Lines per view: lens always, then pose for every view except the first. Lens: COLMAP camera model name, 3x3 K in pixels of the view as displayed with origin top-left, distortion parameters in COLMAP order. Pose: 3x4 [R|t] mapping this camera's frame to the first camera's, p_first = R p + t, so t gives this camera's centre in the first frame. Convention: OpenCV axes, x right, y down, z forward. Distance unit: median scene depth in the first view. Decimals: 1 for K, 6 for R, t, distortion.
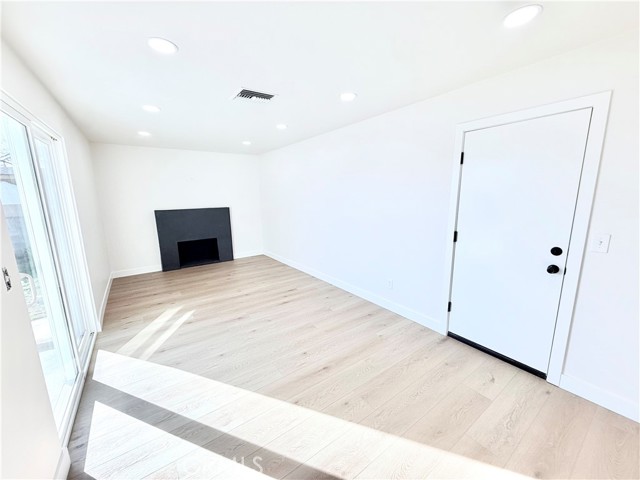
lens RADIAL K [[255.8, 0, 319.8], [0, 255.8, 240.0], [0, 0, 1]] dist [0.007461, 0.000868]
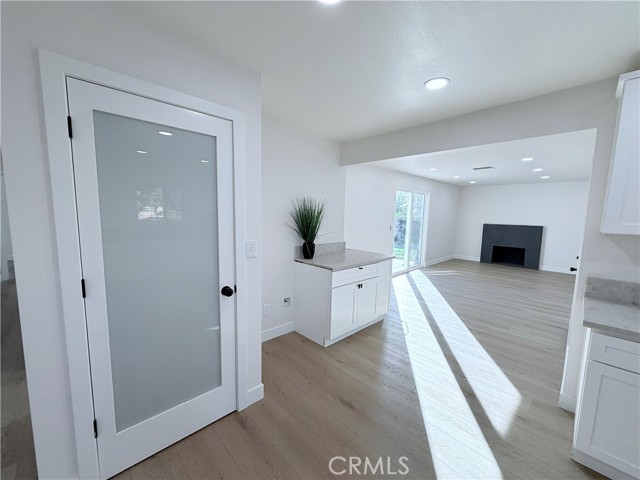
lens RADIAL K [[255.8, 0, 321.2], [0, 255.8, 242.4], [0, 0, 1]] dist [0.007461, 0.000868]
pose [[0.146334, 0.131226, -0.980493, 0.786816], [-0.202197, 0.974205, 0.100207, 0.042740], [0.968350, 0.183589, 0.169093, -0.245991]]
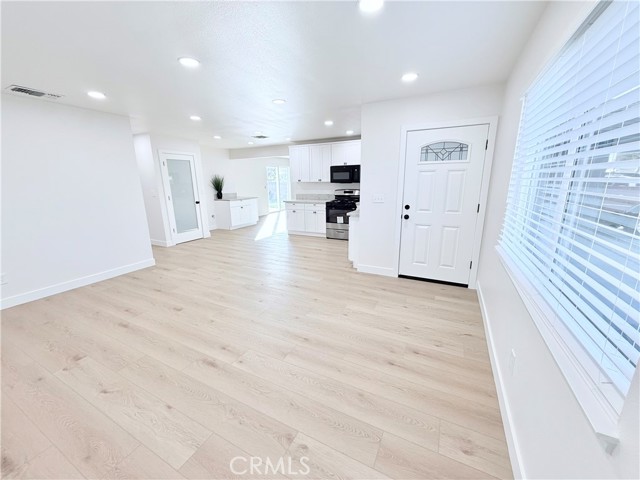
lens RADIAL K [[255.8, 0, 319.4], [0, 255.8, 240.2], [0, 0, 1]] dist [0.007461, 0.000868]
pose [[0.455516, 0.207640, -0.865673, 1.862330], [-0.148420, 0.976522, 0.156129, 0.061033], [0.877768, 0.057364, 0.475640, -0.361839]]
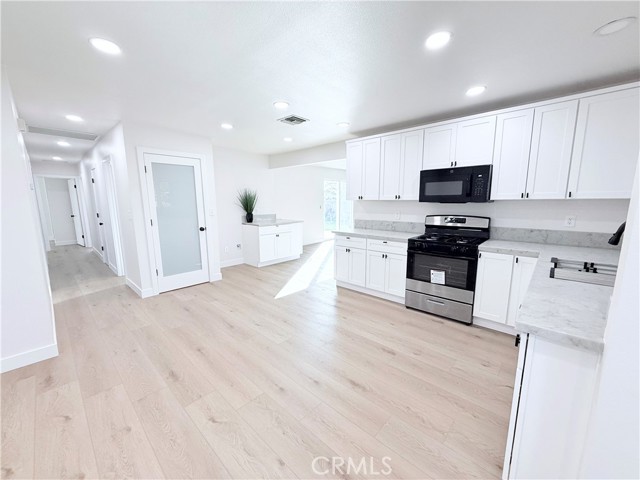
lens RADIAL K [[255.8, 0, 322.4], [0, 255.8, 239.9], [0, 0, 1]] dist [0.007461, 0.000868]
pose [[0.212477, 0.161573, -0.963716, 1.337554], [-0.170992, 0.977166, 0.126128, 0.028387], [0.962089, 0.137988, 0.235253, -0.111695]]
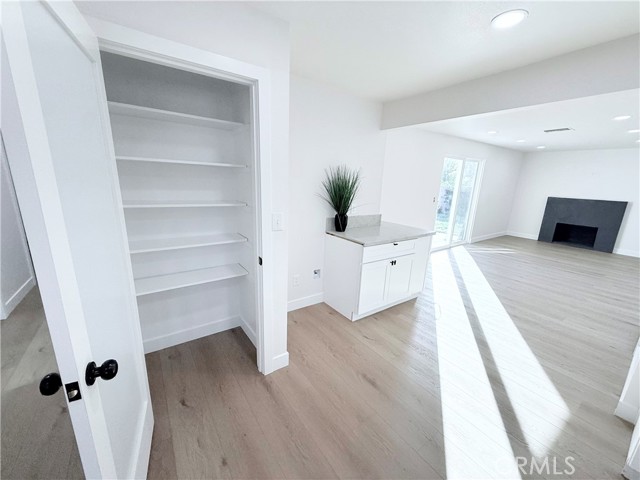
lens RADIAL K [[255.8, 0, 322.1], [0, 255.8, 241.6], [0, 0, 1]] dist [0.007461, 0.000868]
pose [[-0.003101, 0.255204, -0.966882, 0.763436], [-0.217705, 0.943523, 0.249737, 0.032484], [0.976010, 0.211270, 0.052633, -0.231821]]
